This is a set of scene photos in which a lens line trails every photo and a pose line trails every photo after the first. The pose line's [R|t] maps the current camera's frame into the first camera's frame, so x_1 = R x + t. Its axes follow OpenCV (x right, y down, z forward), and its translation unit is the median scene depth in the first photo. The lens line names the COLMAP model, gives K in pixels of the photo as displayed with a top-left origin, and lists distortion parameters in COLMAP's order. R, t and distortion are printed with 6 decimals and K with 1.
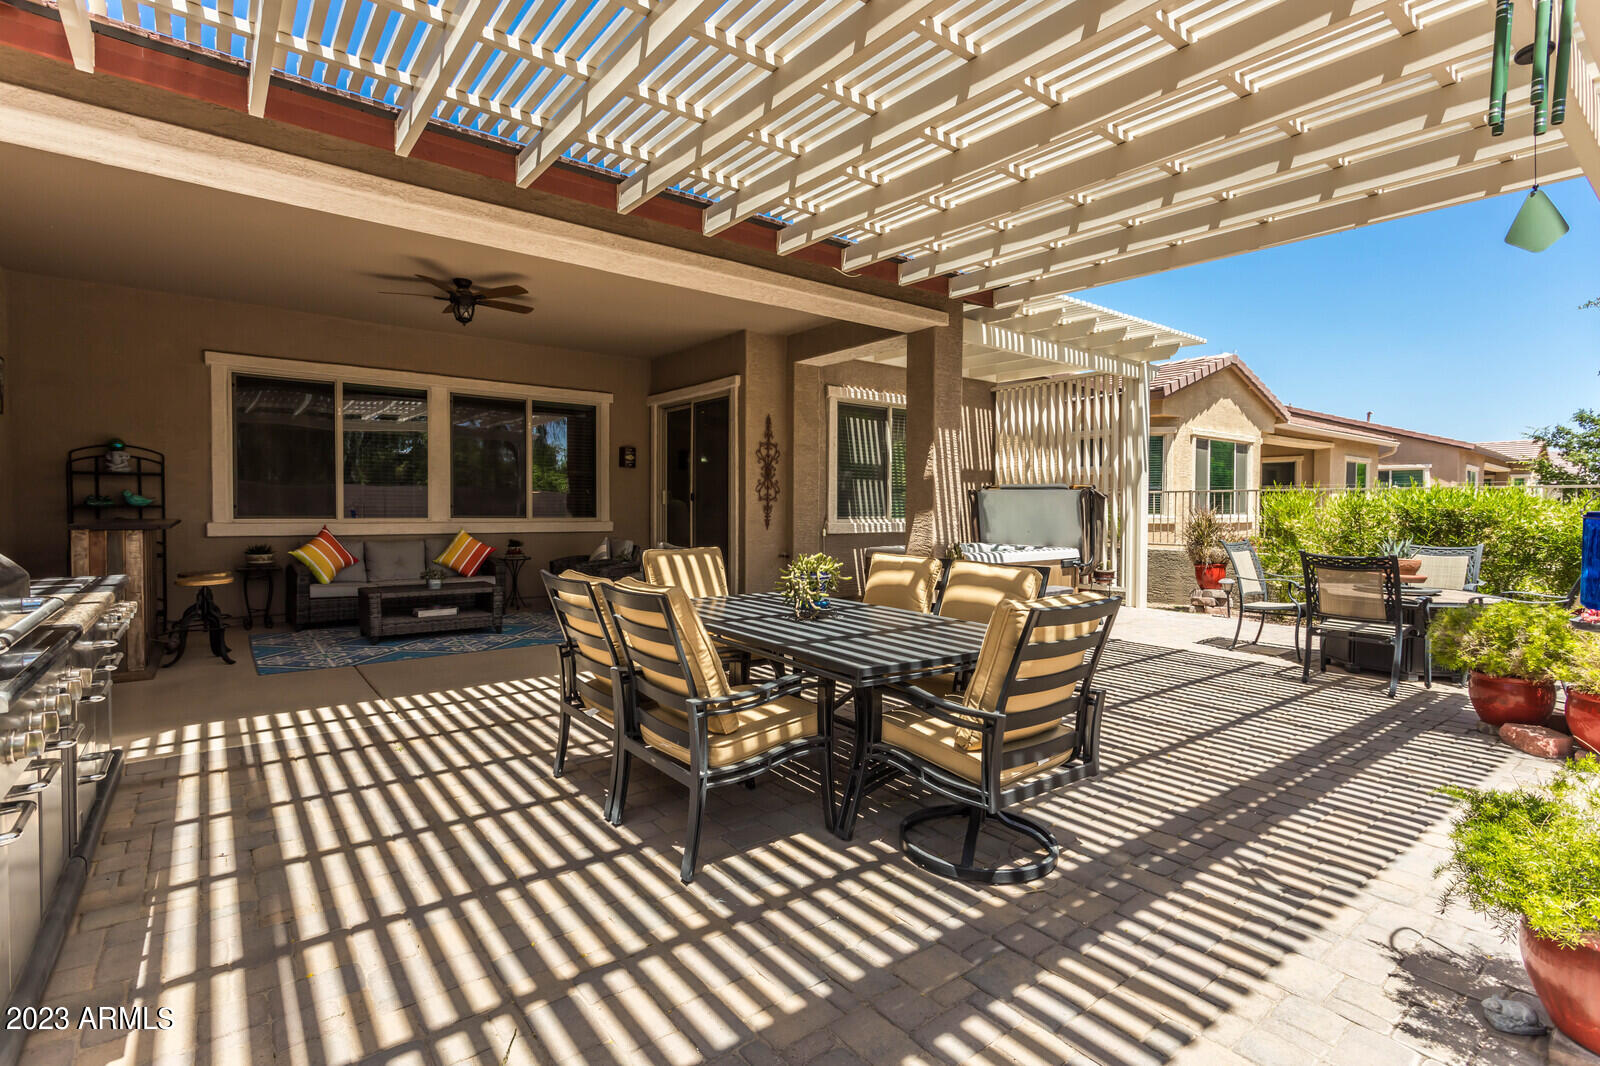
lens RADIAL K [[756.1, 0, 801.5], [0, 756.1, 524.1], [0, 0, 1]] dist [0.003764, -0.000280]
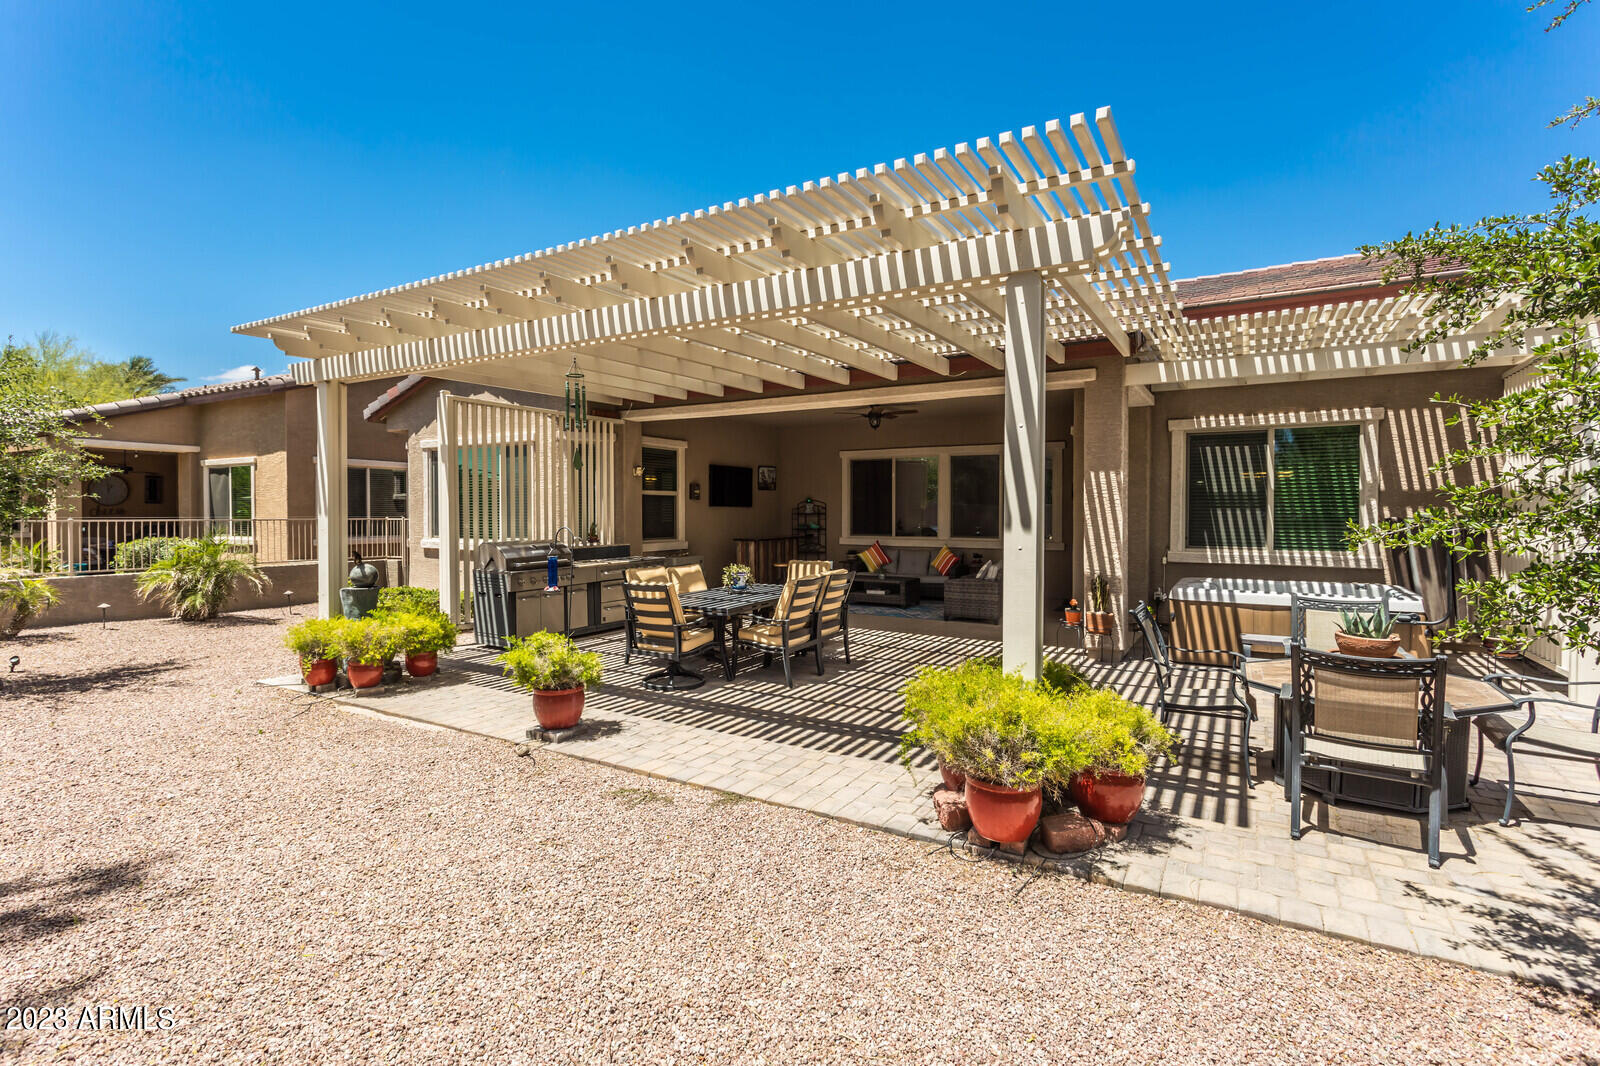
lens RADIAL K [[756.1, 0, 801.5], [0, 756.1, 524.1], [0, 0, 1]] dist [0.003764, -0.000280]
pose [[0.364878, 0.011304, -0.930987, 0.991306], [-0.018216, 0.999822, 0.005000, -0.042849], [0.930877, 0.015134, 0.365019, 0.175954]]
